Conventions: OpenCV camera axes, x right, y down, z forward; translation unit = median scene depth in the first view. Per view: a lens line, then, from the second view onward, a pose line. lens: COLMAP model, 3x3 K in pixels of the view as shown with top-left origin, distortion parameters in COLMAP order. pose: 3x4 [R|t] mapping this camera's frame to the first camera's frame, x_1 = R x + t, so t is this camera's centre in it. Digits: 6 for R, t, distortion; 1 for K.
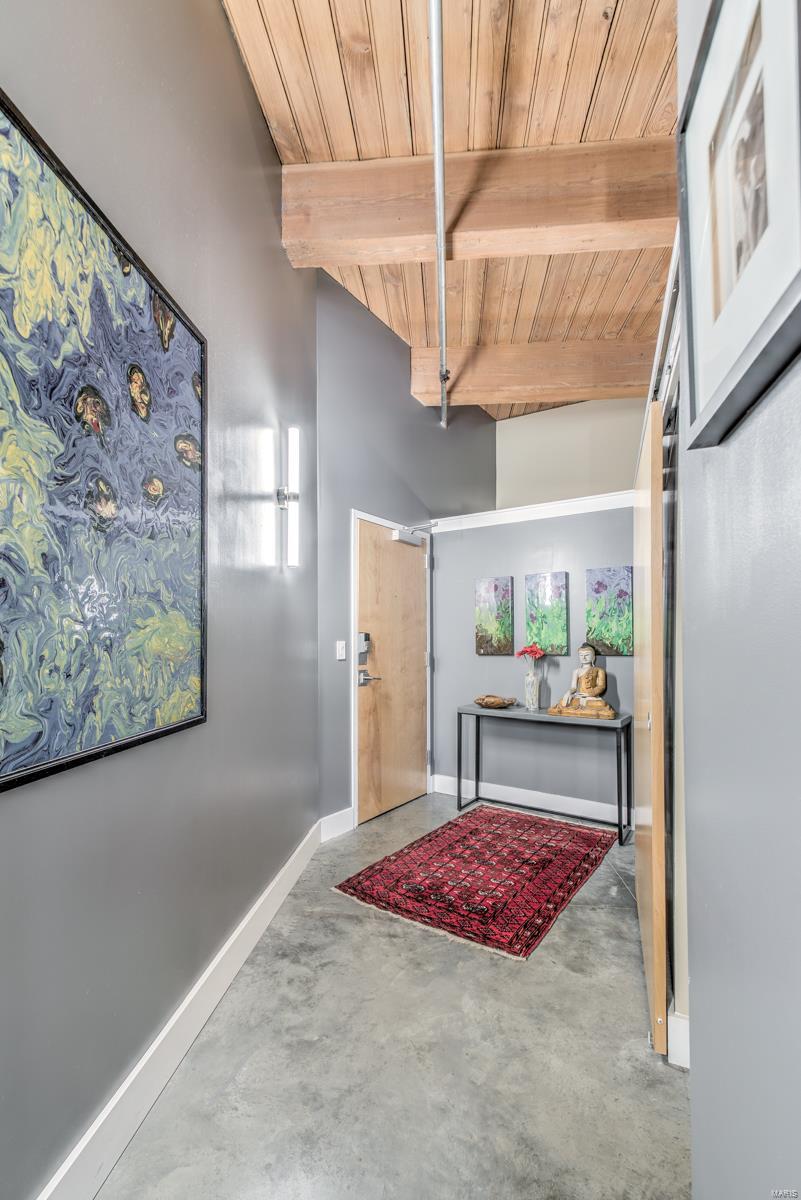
lens RADIAL K [[488.5, 0, 383.8], [0, 488.5, 631.3], [0, 0, 1]] dist [0.012794, -0.000053]
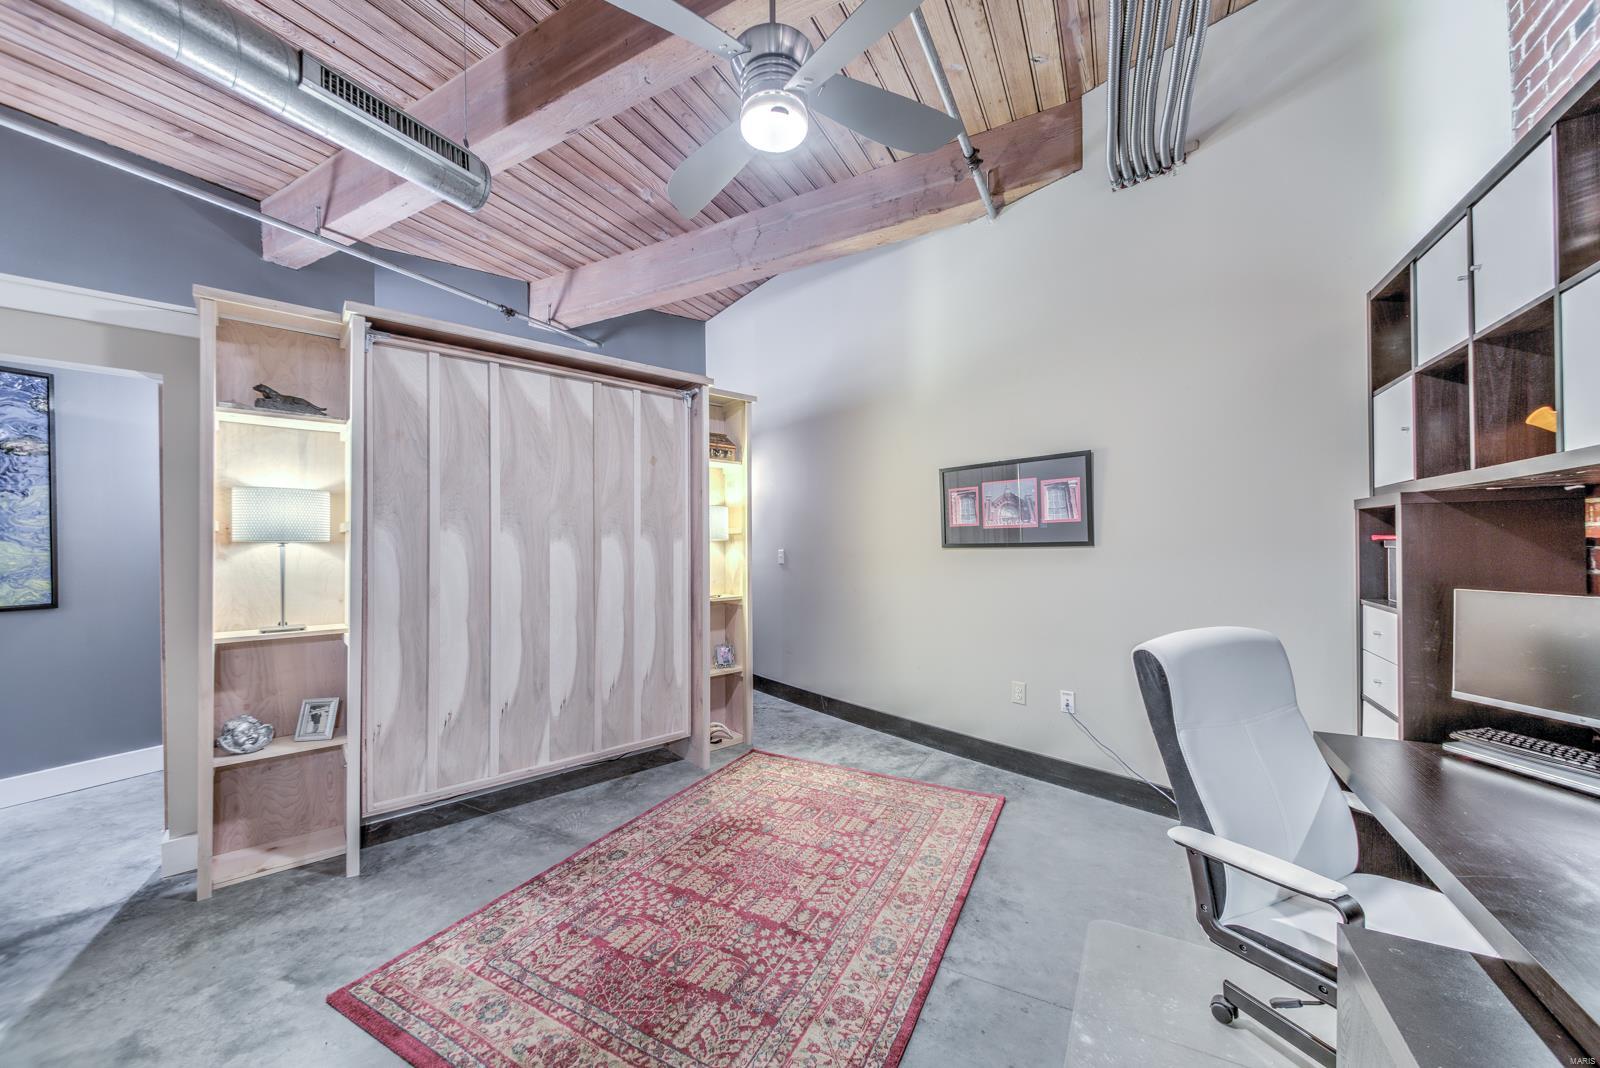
lens RADIAL K [[565.8, 0, 878.6], [0, 565.8, 537.9], [0, 0, 1]] dist [0.014034, -0.004024]
pose [[0.924634, -0.007740, -0.380779, 3.034744], [0.015478, 0.999731, 0.017263, -0.039109], [0.380543, -0.021856, 0.924505, 0.297883]]
